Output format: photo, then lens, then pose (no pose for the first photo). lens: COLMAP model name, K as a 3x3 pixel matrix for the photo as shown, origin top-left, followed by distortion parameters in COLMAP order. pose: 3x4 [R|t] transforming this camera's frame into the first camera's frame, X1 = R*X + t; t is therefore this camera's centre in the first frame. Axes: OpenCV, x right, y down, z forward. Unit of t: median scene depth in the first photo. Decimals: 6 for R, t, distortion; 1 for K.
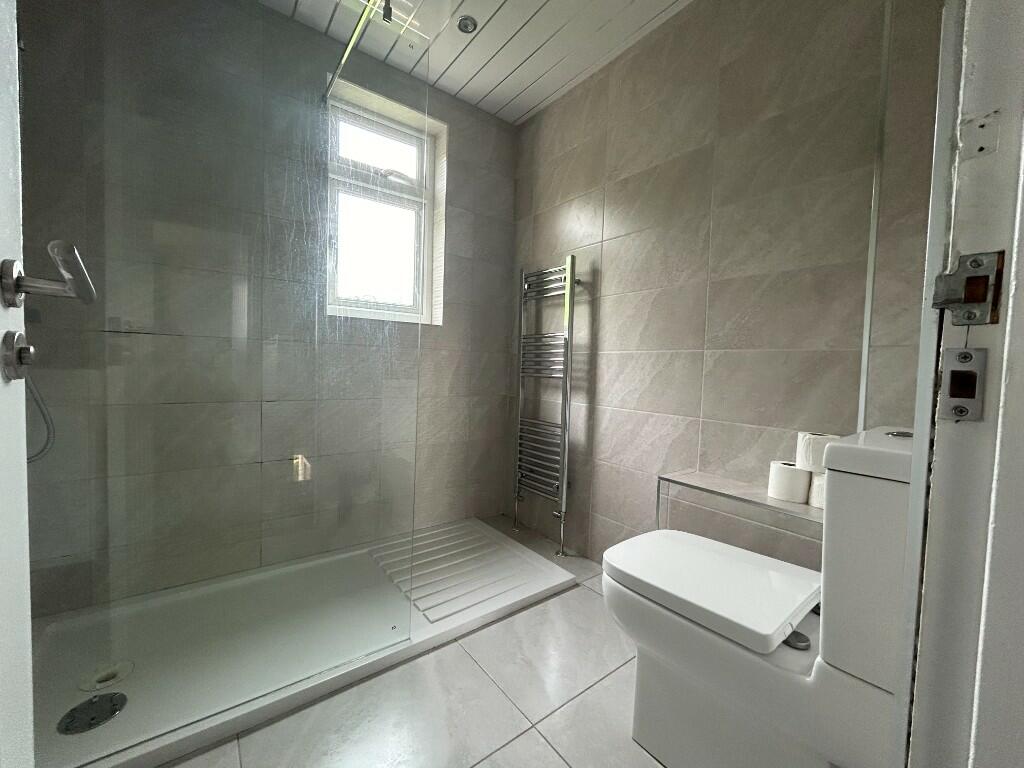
lens RADIAL K [[413.1, 0, 509.5], [0, 413.1, 383.6], [0, 0, 1]] dist [-0.000869, -0.000155]
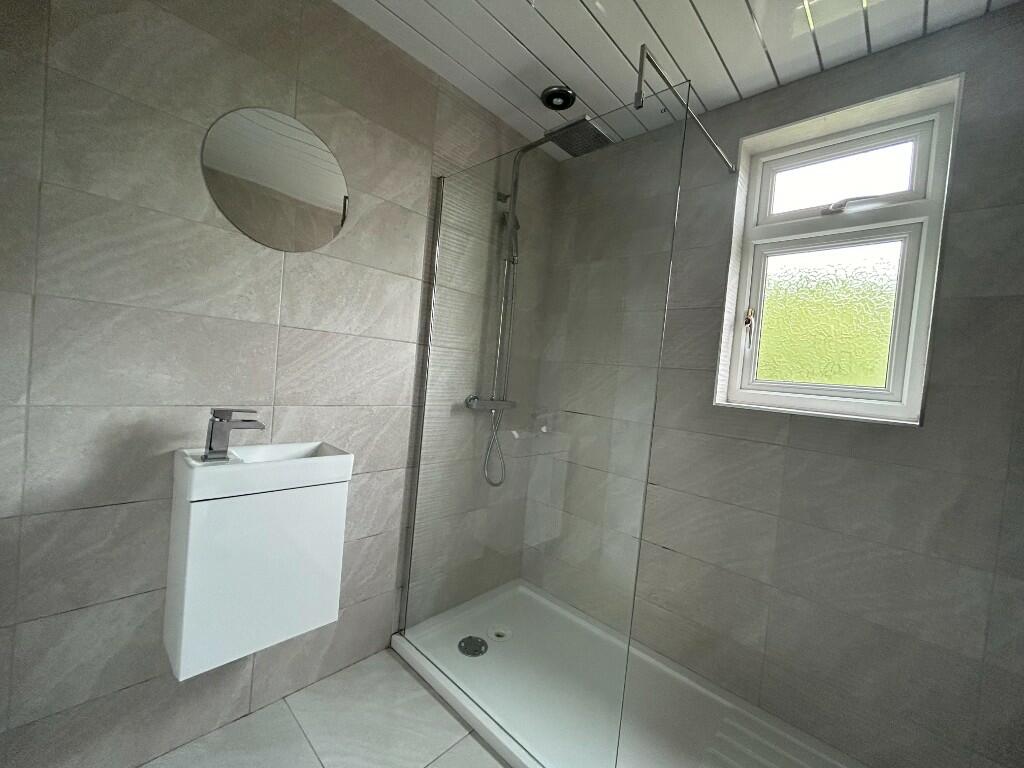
lens RADIAL K [[410.9, 0, 515.9], [0, 410.9, 393.4], [0, 0, 1]] dist [-0.000568, 0.000035]
pose [[0.171144, 0.012562, -0.985166, 0.308034], [-0.159994, 0.987001, -0.015209, -0.090823], [0.972168, 0.160224, 0.170929, 0.384183]]
